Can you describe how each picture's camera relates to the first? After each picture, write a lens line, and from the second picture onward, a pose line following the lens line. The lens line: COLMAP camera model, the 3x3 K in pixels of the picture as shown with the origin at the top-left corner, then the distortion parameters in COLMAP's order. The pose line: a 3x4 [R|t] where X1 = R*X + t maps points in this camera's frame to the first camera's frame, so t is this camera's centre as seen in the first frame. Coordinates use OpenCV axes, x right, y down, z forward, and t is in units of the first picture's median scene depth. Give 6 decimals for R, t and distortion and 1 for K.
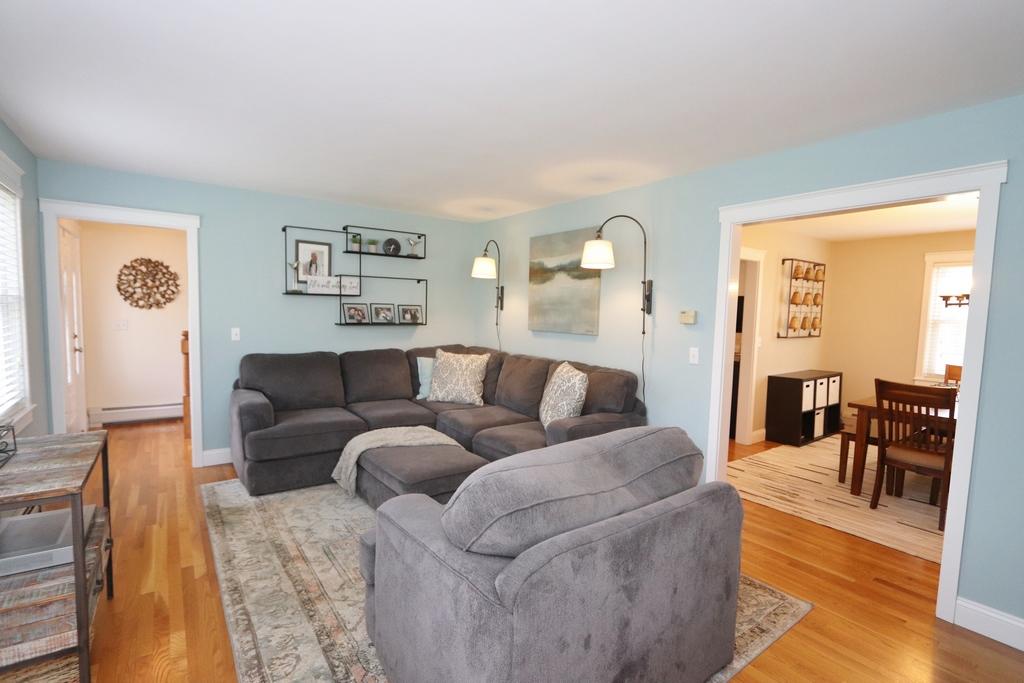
lens RADIAL K [[467.3, 0, 513.5], [0, 467.3, 344.8], [0, 0, 1]] dist [-0.019993, 0.003184]
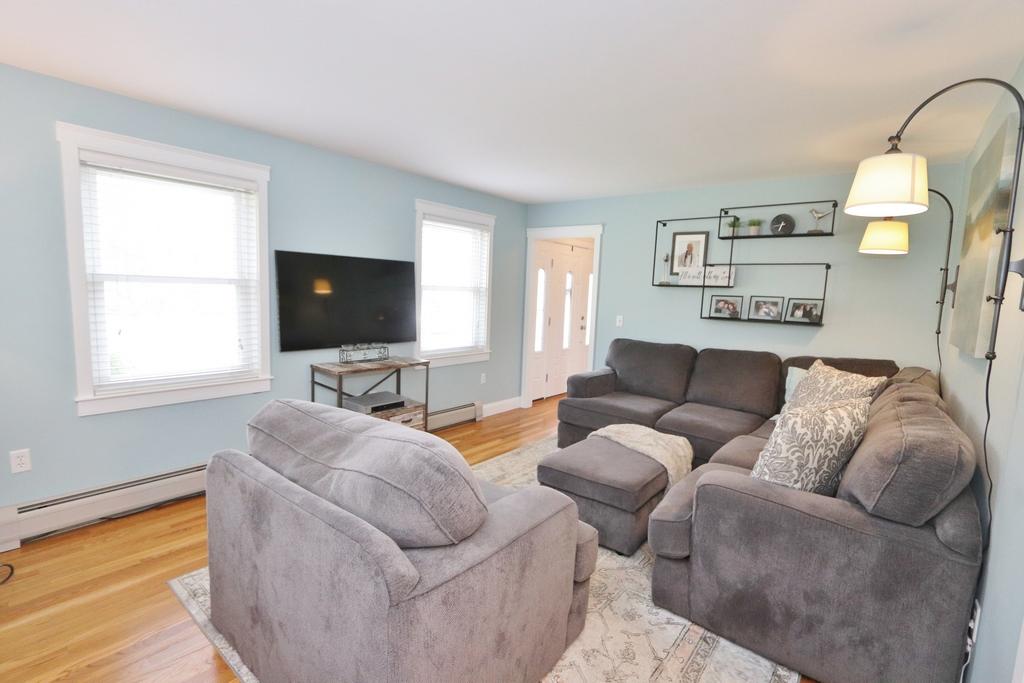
lens RADIAL K [[467.3, 0, 509.2], [0, 467.3, 343.1], [0, 0, 1]] dist [-0.019993, 0.003184]
pose [[0.257545, 0.093035, -0.961777, 0.418418], [-0.102032, 0.992408, 0.068675, -0.017155], [0.960864, 0.080445, 0.265082, 0.375975]]
